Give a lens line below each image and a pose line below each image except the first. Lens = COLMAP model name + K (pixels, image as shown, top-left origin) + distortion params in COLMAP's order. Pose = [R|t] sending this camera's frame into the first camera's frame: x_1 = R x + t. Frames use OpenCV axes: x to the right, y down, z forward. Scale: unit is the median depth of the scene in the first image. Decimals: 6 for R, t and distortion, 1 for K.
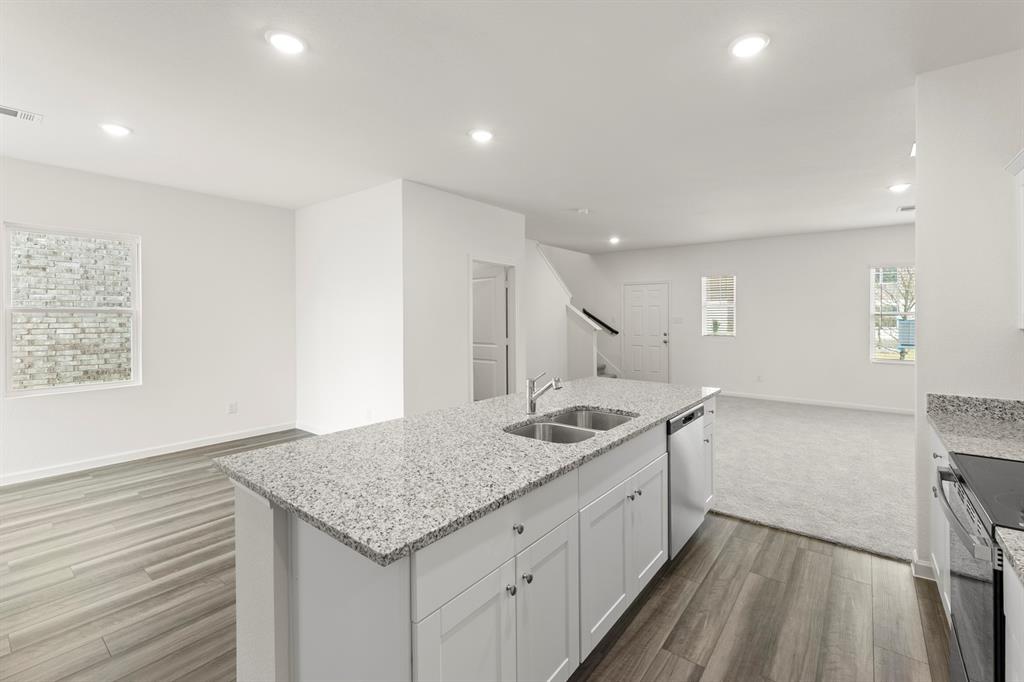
lens RADIAL K [[429.8, 0, 537.8], [0, 429.8, 316.7], [0, 0, 1]] dist [-0.000800, -0.000159]
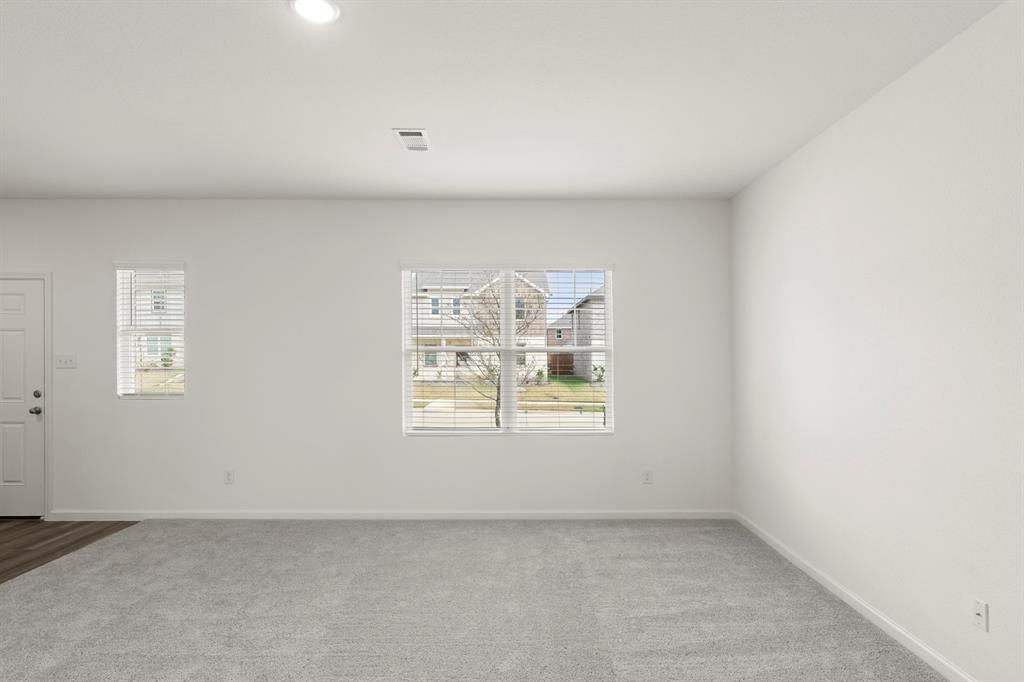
lens RADIAL K [[510.1, 0, 513.9], [0, 510.1, 349.8], [0, 0, 1]] dist [0.000288, -0.000630]
pose [[0.817578, 0.001850, 0.575815, 0.395163], [0.003439, 0.999961, -0.008096, 0.001605], [-0.575808, 0.008599, 0.817540, 0.290212]]
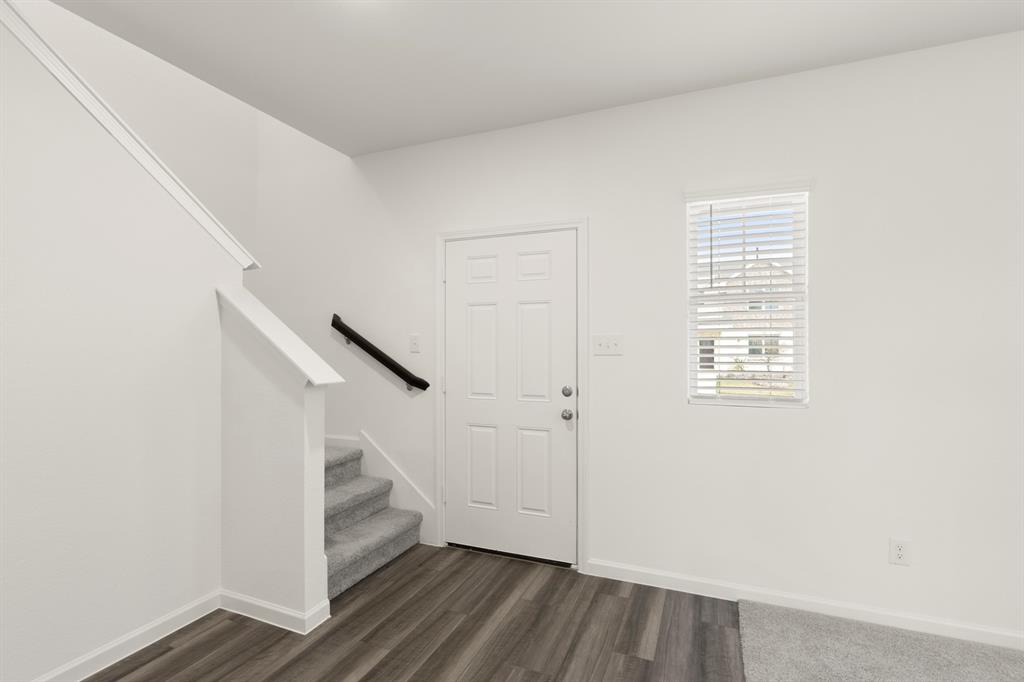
lens RADIAL K [[473.7, 0, 517.5], [0, 473.7, 345.0], [0, 0, 1]] dist [0.002545, 0.000472]
pose [[0.976061, -0.002346, 0.217485, 0.186887], [0.003514, 0.999981, -0.004985, 0.008796], [-0.217469, 0.005630, 0.976051, 0.671175]]
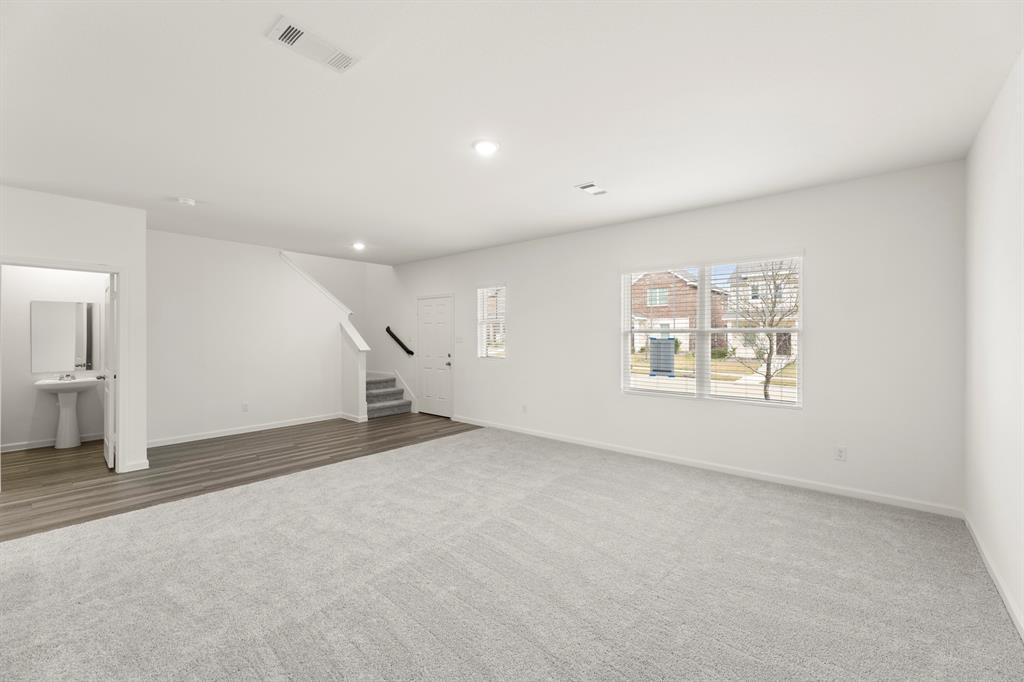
lens RADIAL K [[404.5, 0, 530.7], [0, 404.5, 336.3], [0, 0, 1]] dist [-0.000375, -0.000075]
pose [[0.998084, -0.004541, -0.061706, 0.511532], [0.004591, 0.999989, 0.000661, 0.002677], [0.061703, -0.000943, 0.998094, 0.194993]]
